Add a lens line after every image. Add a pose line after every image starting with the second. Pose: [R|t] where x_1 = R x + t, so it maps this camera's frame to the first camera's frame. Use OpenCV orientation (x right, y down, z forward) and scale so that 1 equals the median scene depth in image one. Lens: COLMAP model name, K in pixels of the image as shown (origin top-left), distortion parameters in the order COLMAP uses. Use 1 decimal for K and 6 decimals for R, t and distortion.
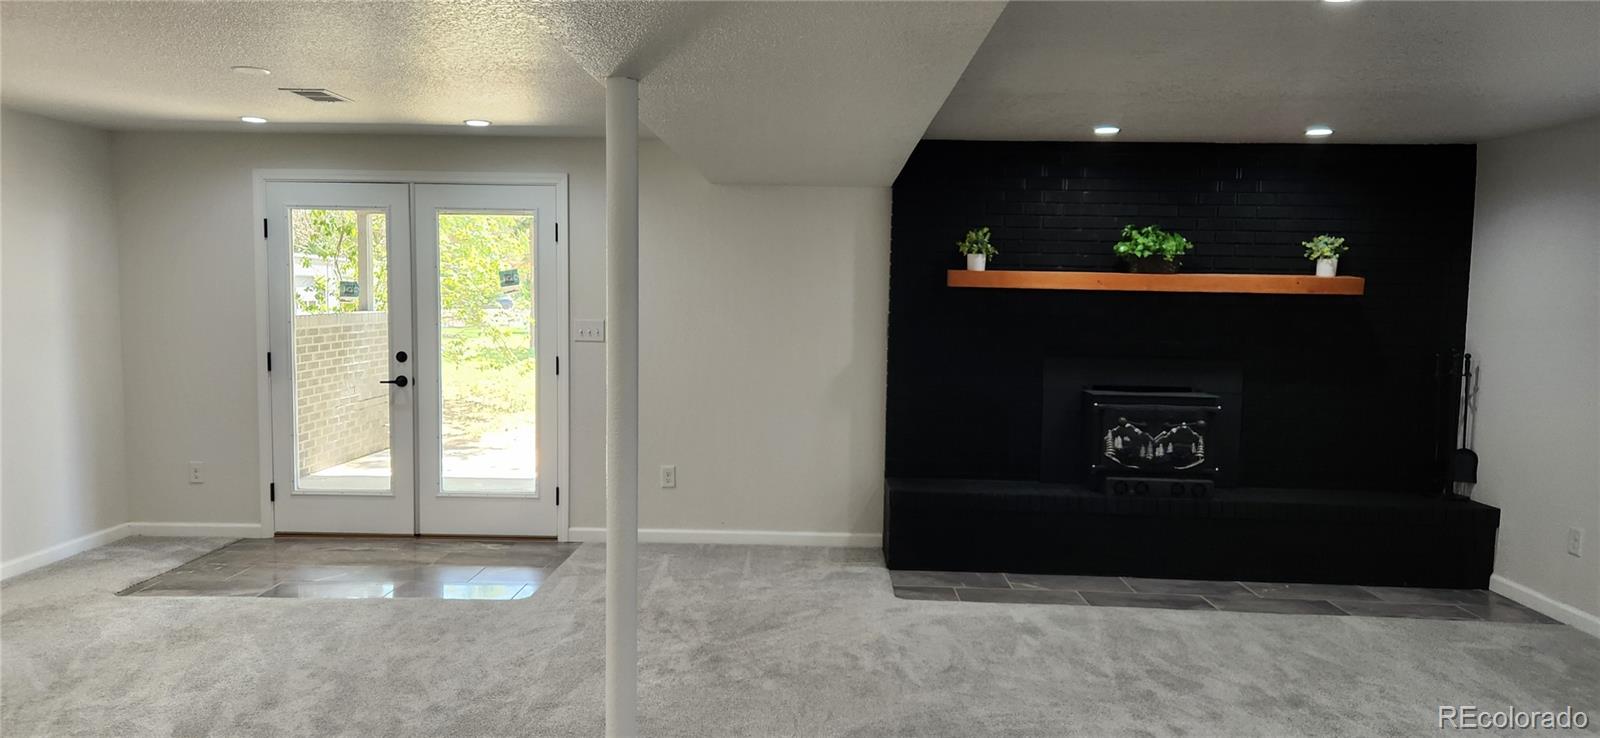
lens RADIAL K [[1063.6, 0, 795.8], [0, 1063.6, 372.2], [0, 0, 1]] dist [0.097859, -0.079730]
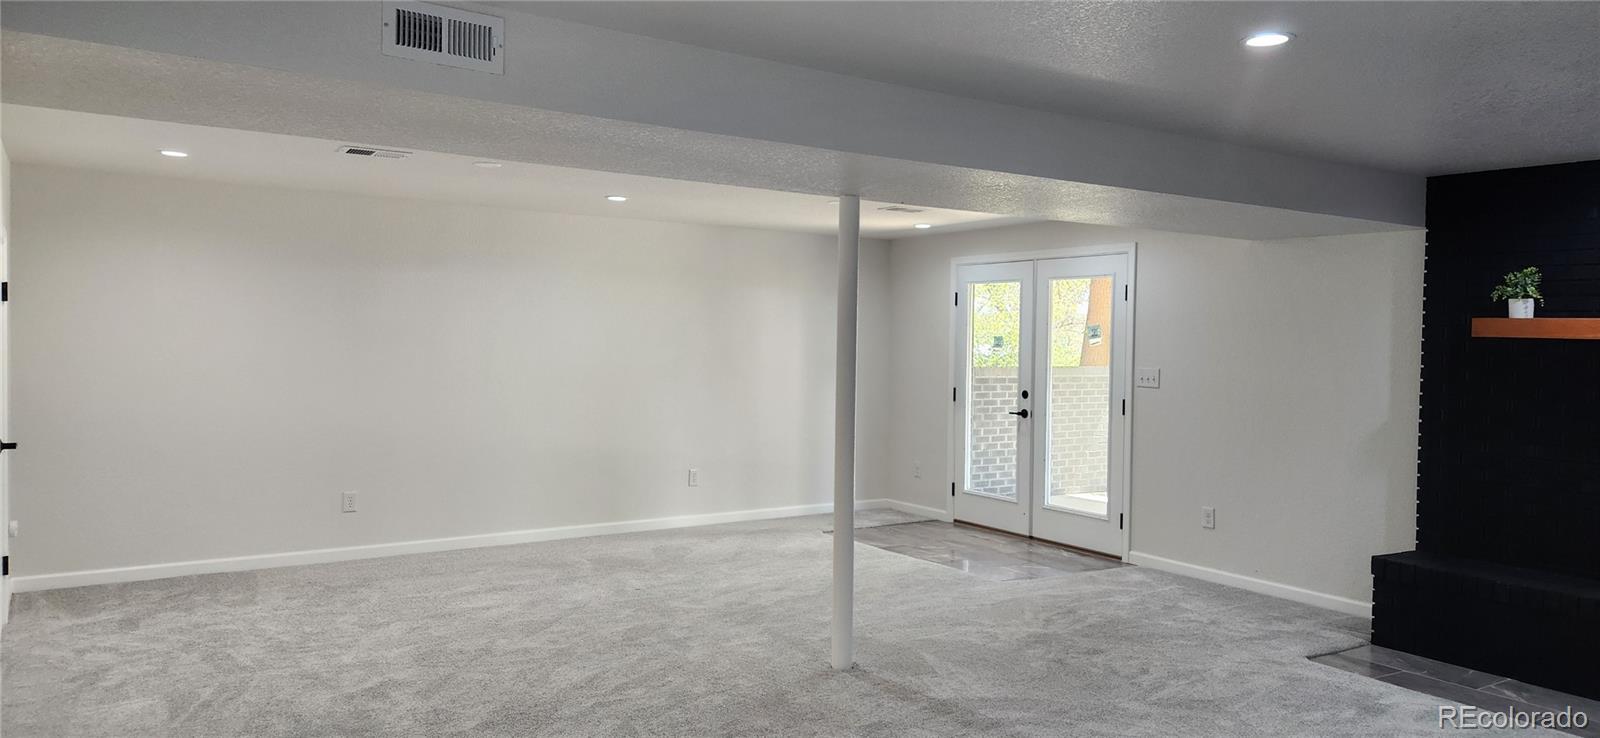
lens RADIAL K [[1063.6, 0, 795.8], [0, 1063.6, 372.2], [0, 0, 1]] dist [0.097859, -0.079730]
pose [[0.589171, 0.023819, -0.807658, 0.530368], [-0.072743, 0.997070, -0.023659, 0.009812], [0.804728, 0.072690, 0.589177, 0.031576]]
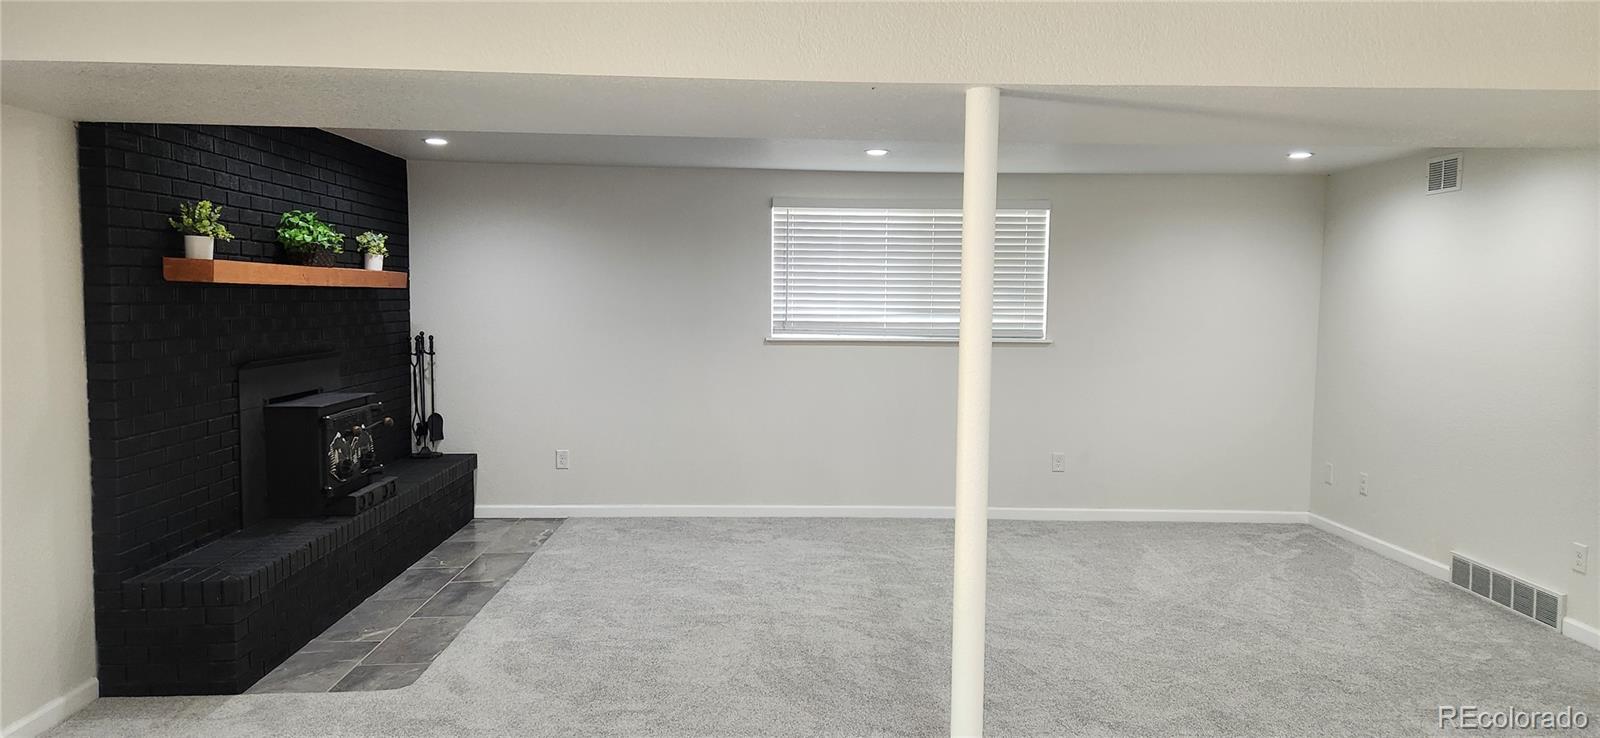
lens RADIAL K [[1063.6, 0, 795.8], [0, 1063.6, 372.2], [0, 0, 1]] dist [0.097859, -0.079730]
pose [[-0.048686, -0.093774, 0.994402, -0.590096], [0.065775, 0.993121, 0.096873, -0.064087], [-0.996646, 0.070123, -0.042184, 0.636976]]
